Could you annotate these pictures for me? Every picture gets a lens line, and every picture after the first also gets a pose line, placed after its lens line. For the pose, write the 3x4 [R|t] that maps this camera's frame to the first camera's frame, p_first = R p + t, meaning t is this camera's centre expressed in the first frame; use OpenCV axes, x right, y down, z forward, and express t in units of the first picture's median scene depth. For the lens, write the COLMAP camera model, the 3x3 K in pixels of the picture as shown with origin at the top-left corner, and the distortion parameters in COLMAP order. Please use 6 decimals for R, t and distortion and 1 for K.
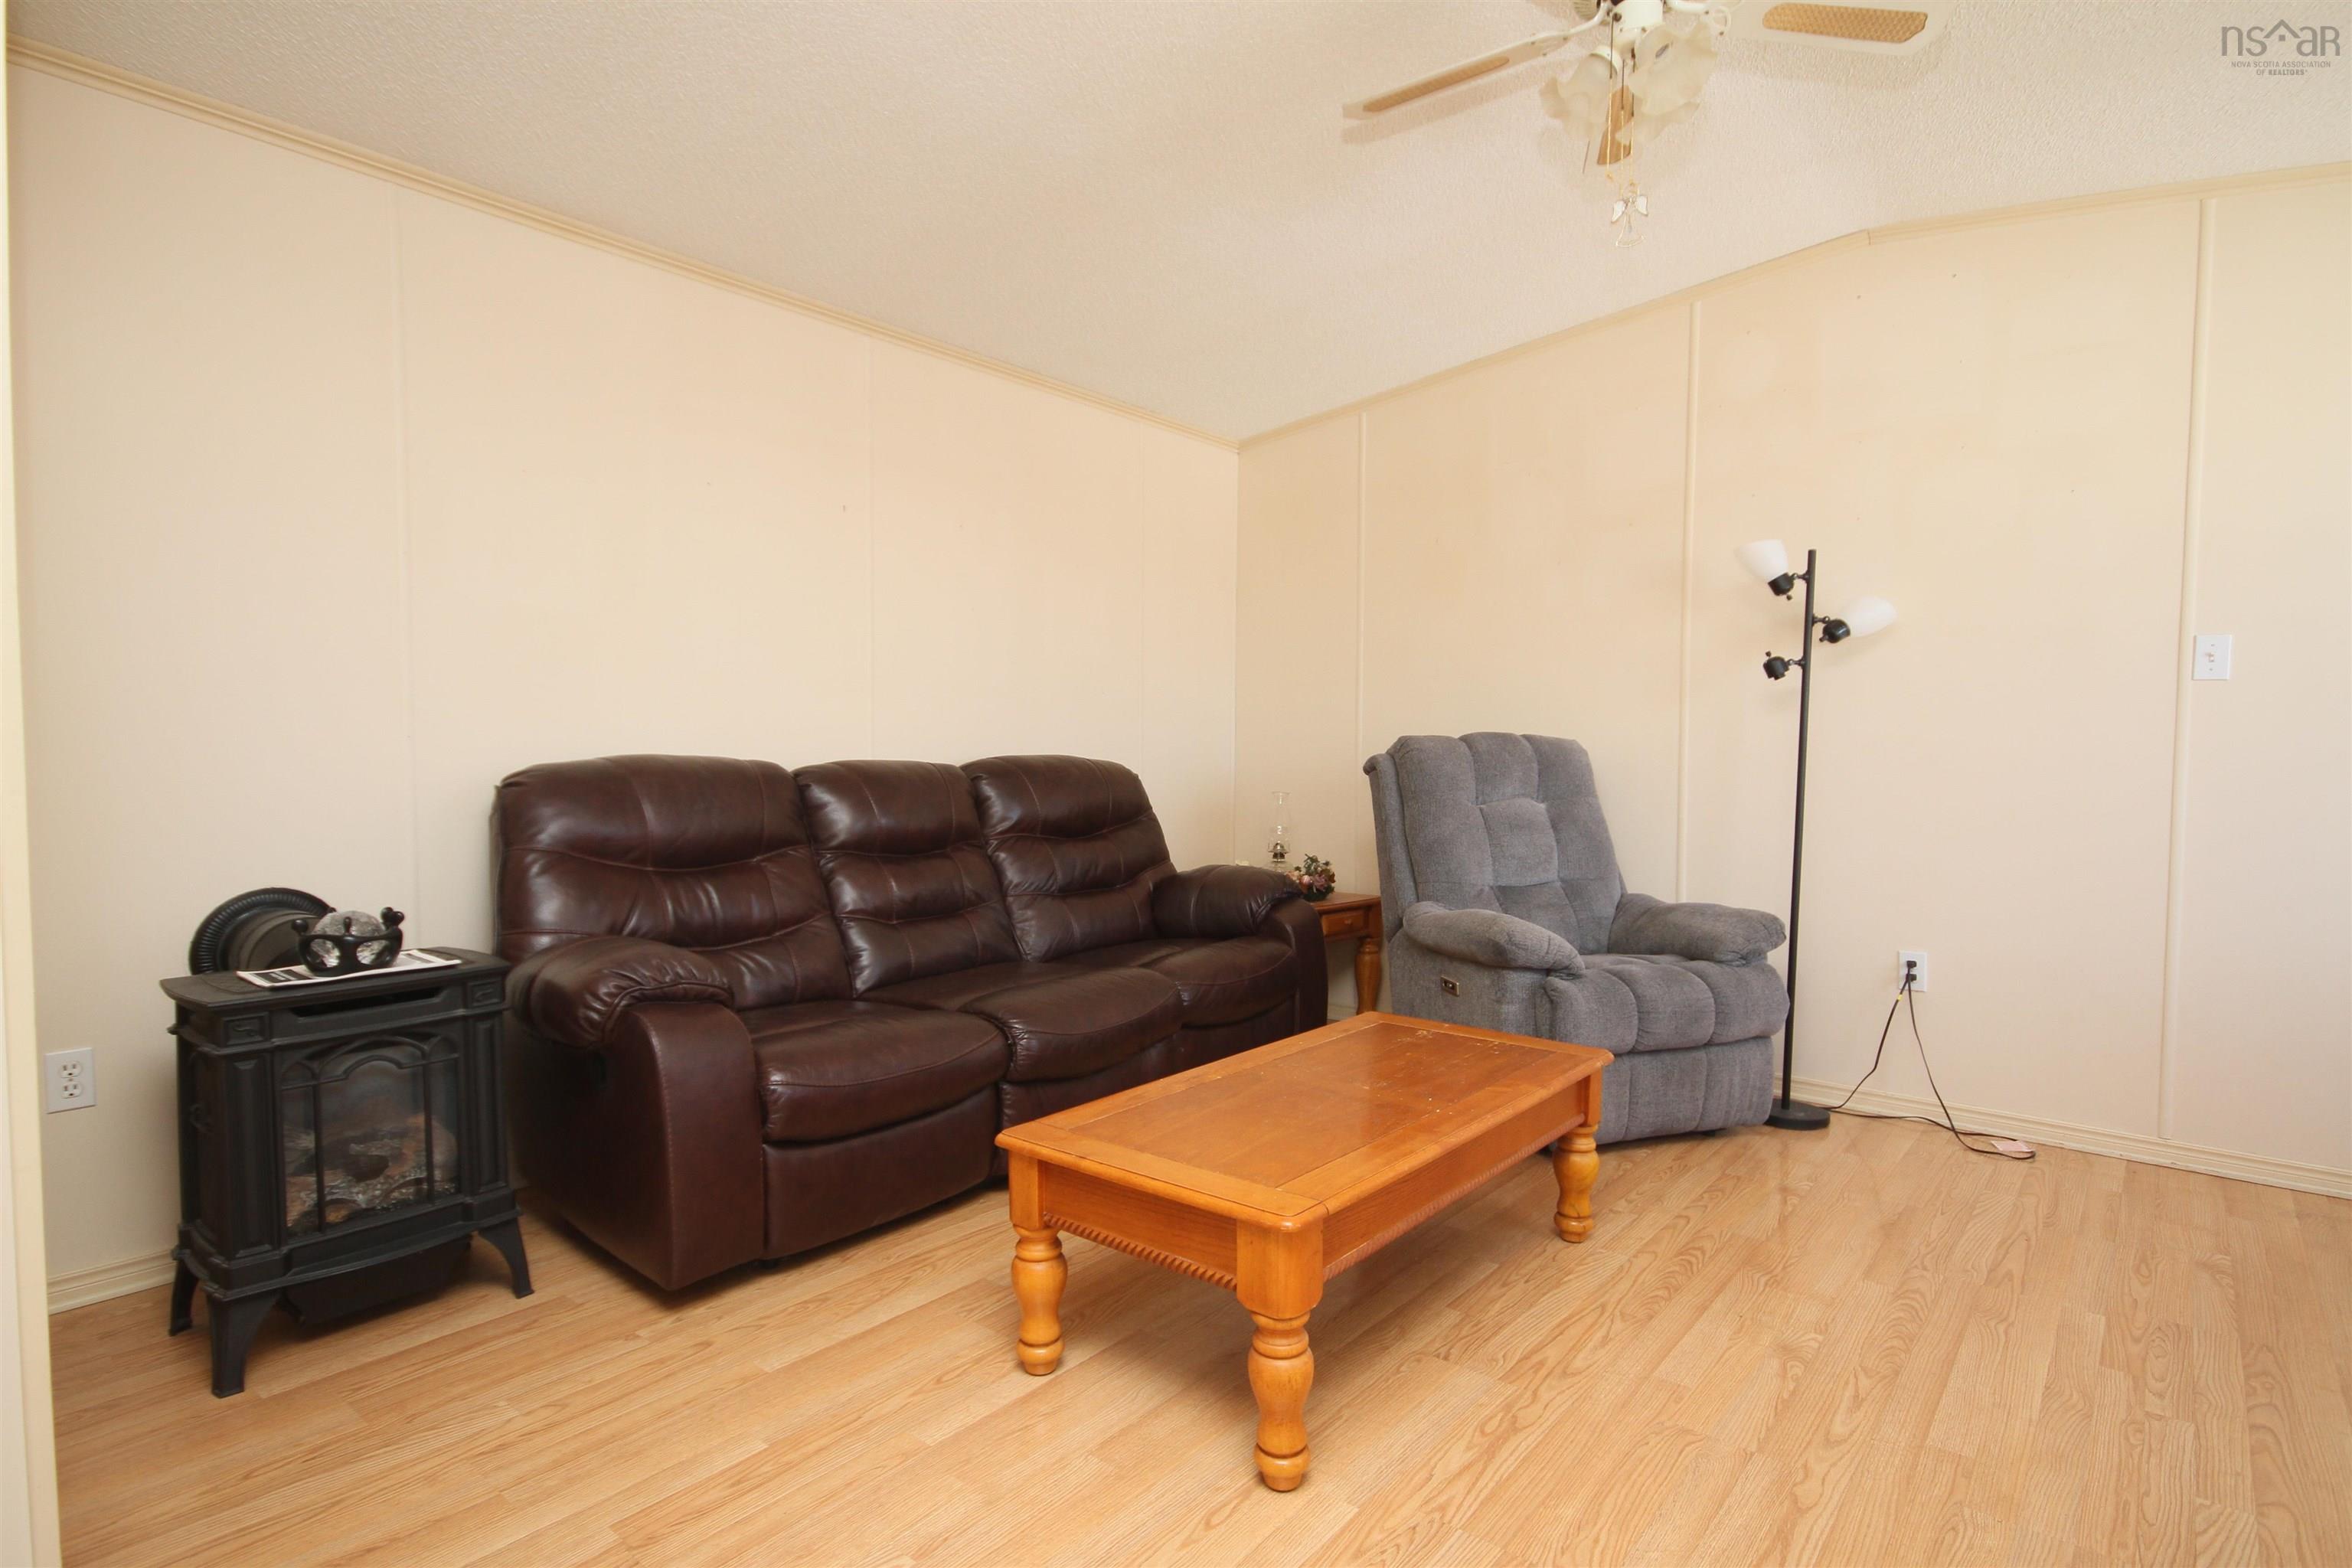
lens RADIAL K [[1195.8, 0, 1188.4], [0, 1195.8, 803.7], [0, 0, 1]] dist [0.007140, -0.000121]
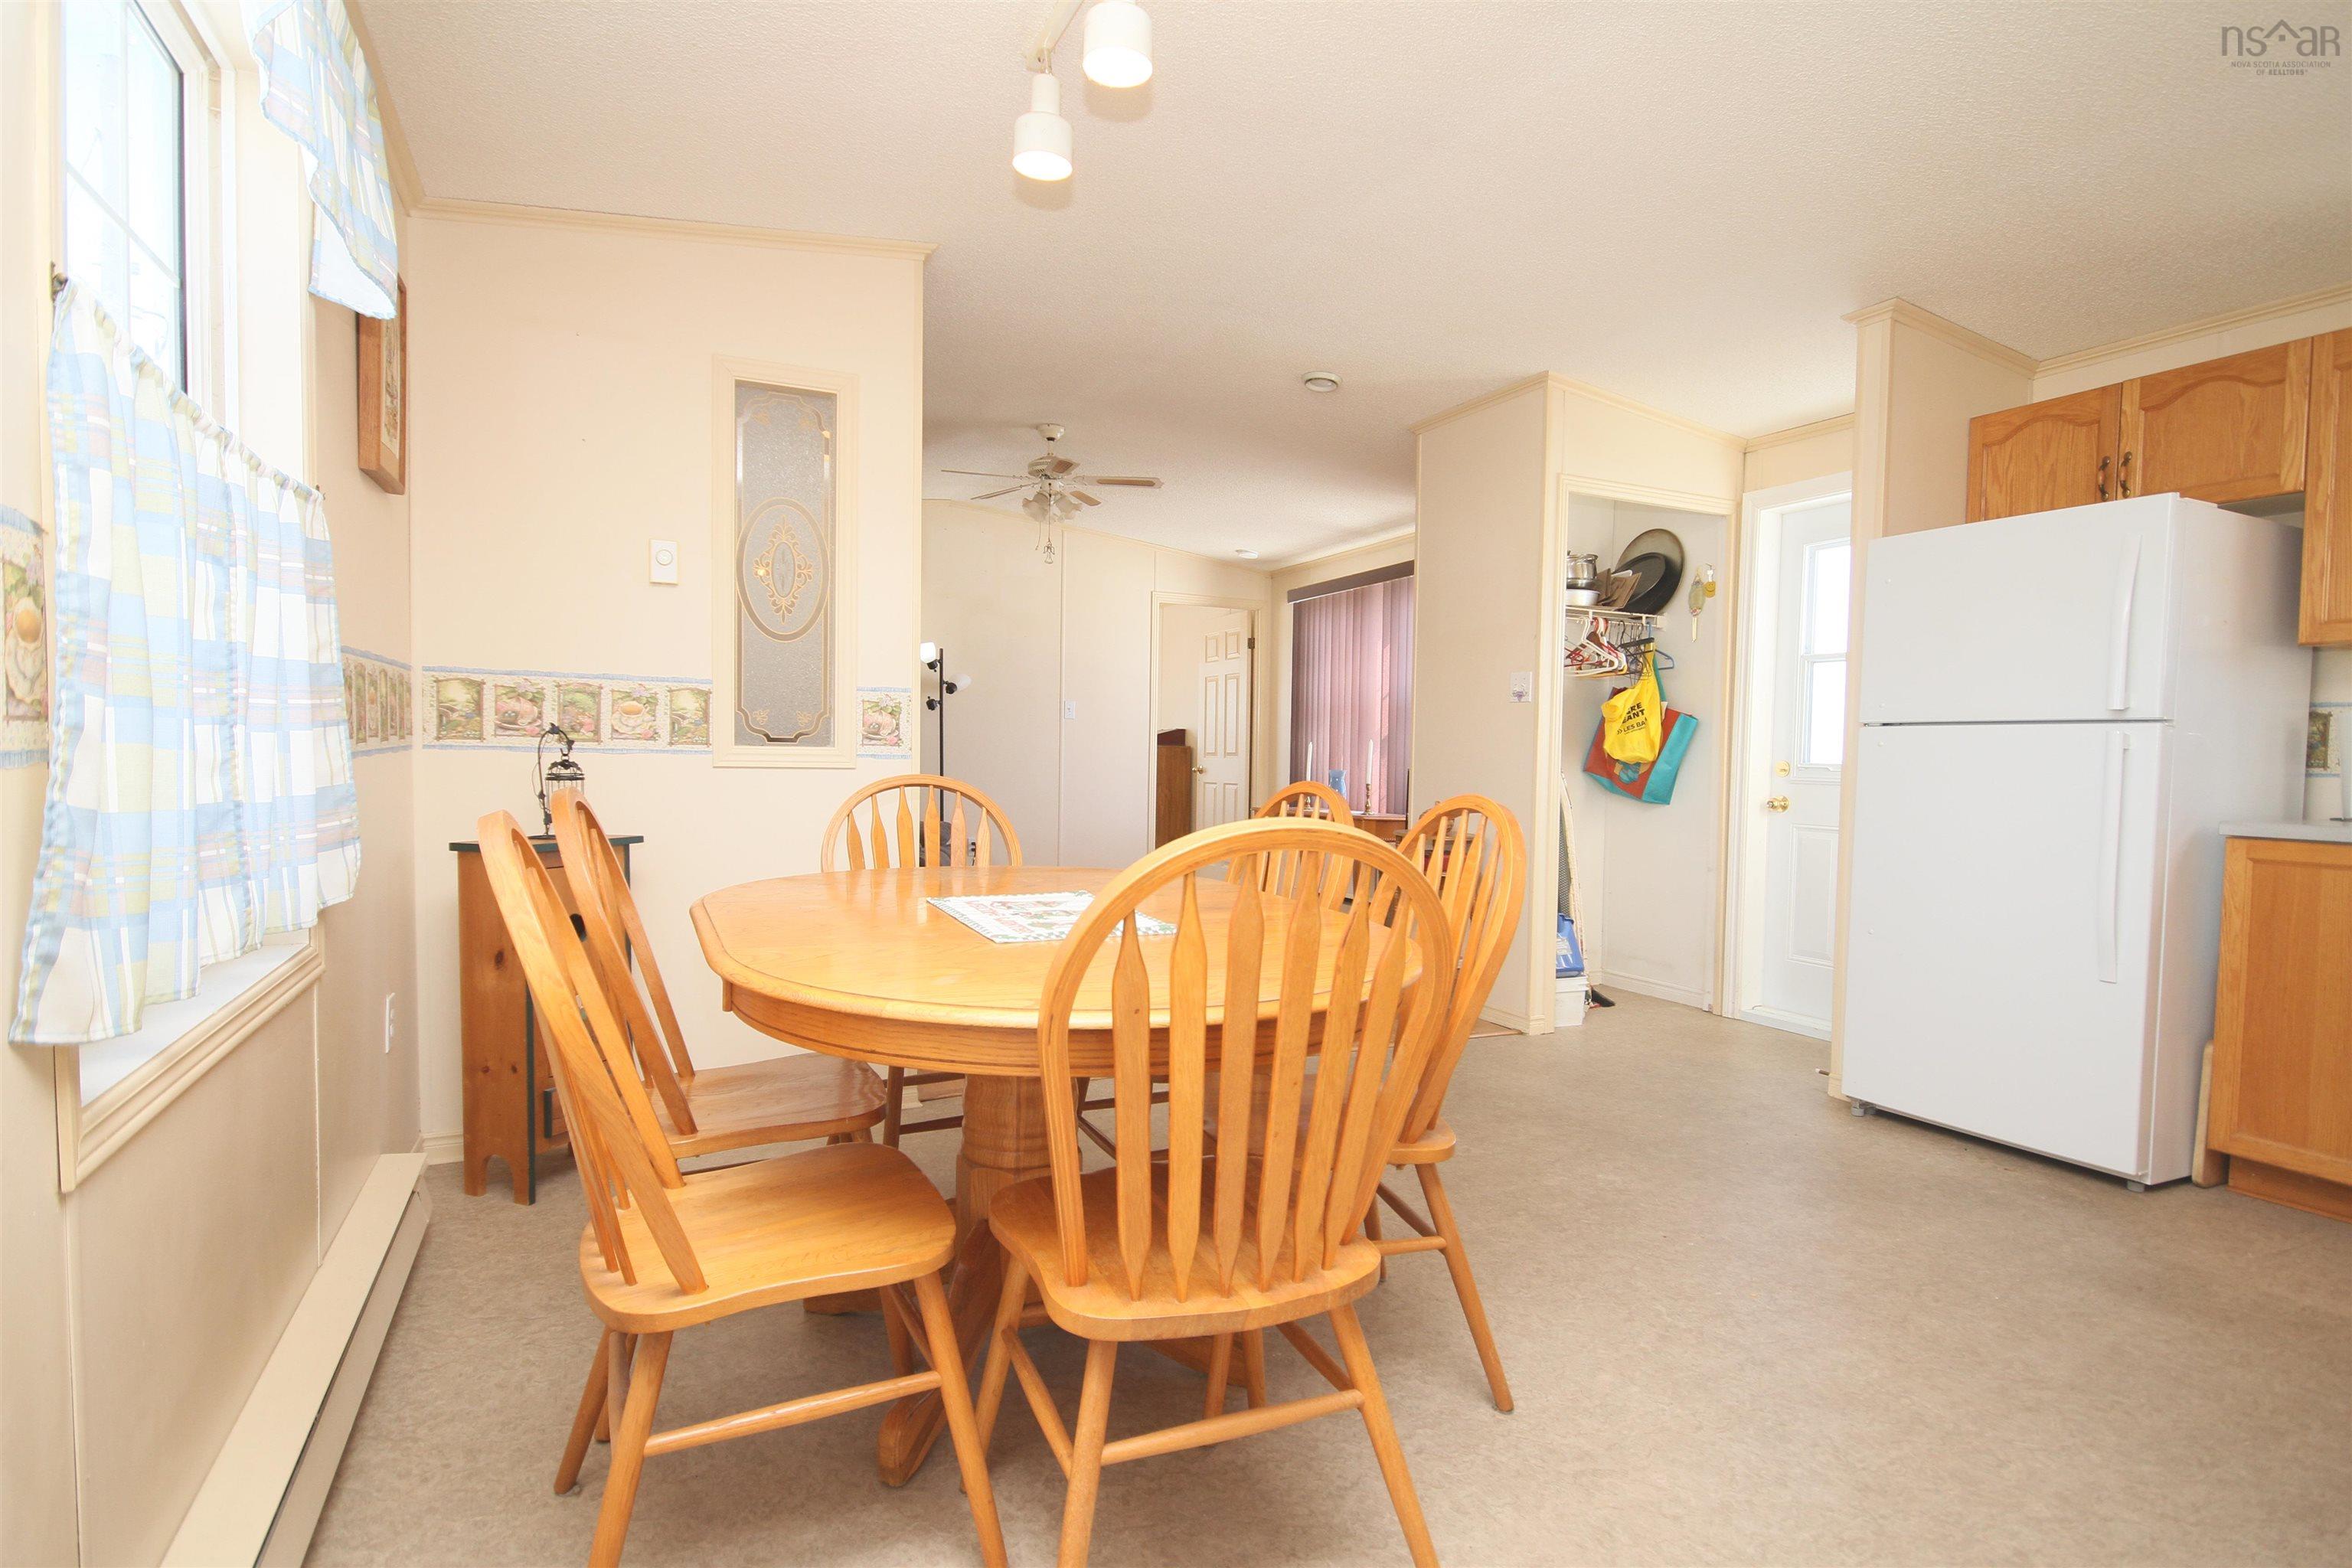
lens RADIAL K [[1195.8, 0, 1188.4], [0, 1195.8, 803.7], [0, 0, 1]] dist [0.007140, -0.000121]
pose [[0.423914, -0.035633, 0.905001, -1.721684], [0.027318, 0.999274, 0.026548, 0.021621], [-0.905291, 0.013469, 0.424579, -0.394111]]
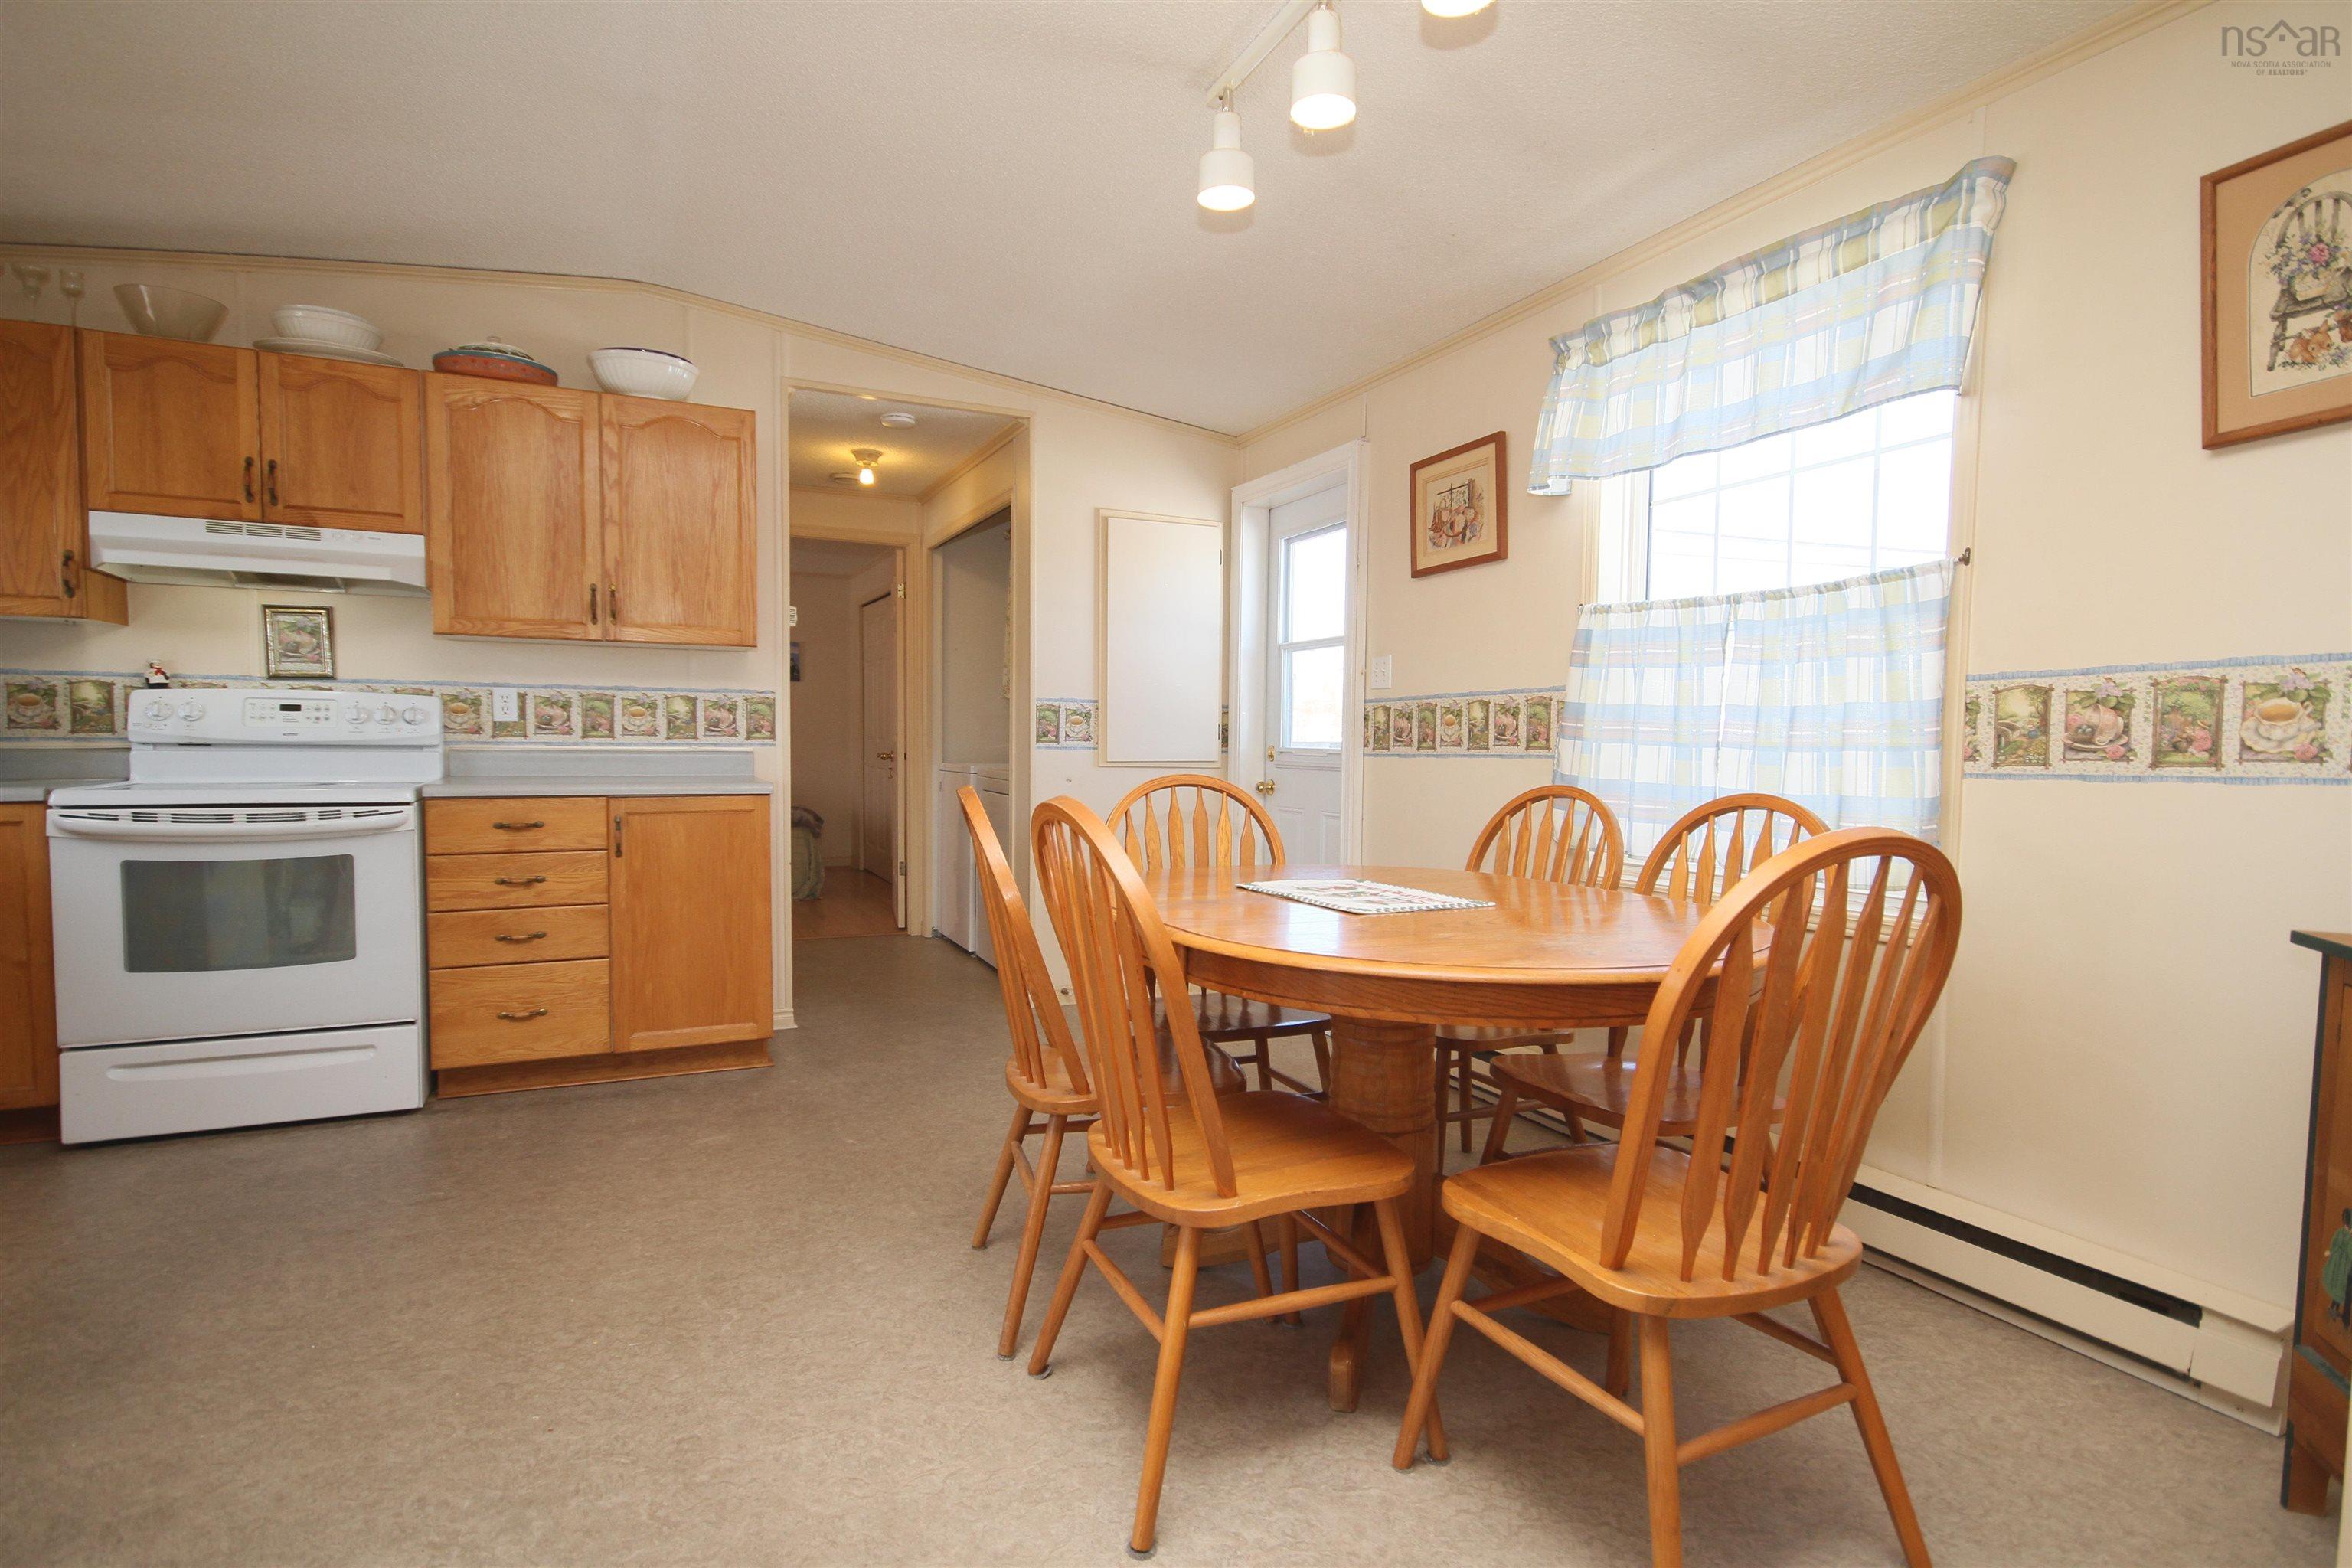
lens RADIAL K [[1195.8, 0, 1188.4], [0, 1195.8, 803.7], [0, 0, 1]] dist [0.007140, -0.000121]
pose [[-0.428385, 0.042757, -0.902584, -0.075519], [-0.053419, 0.995934, 0.072533, -0.018539], [0.902016, 0.079287, -0.424360, 0.337516]]
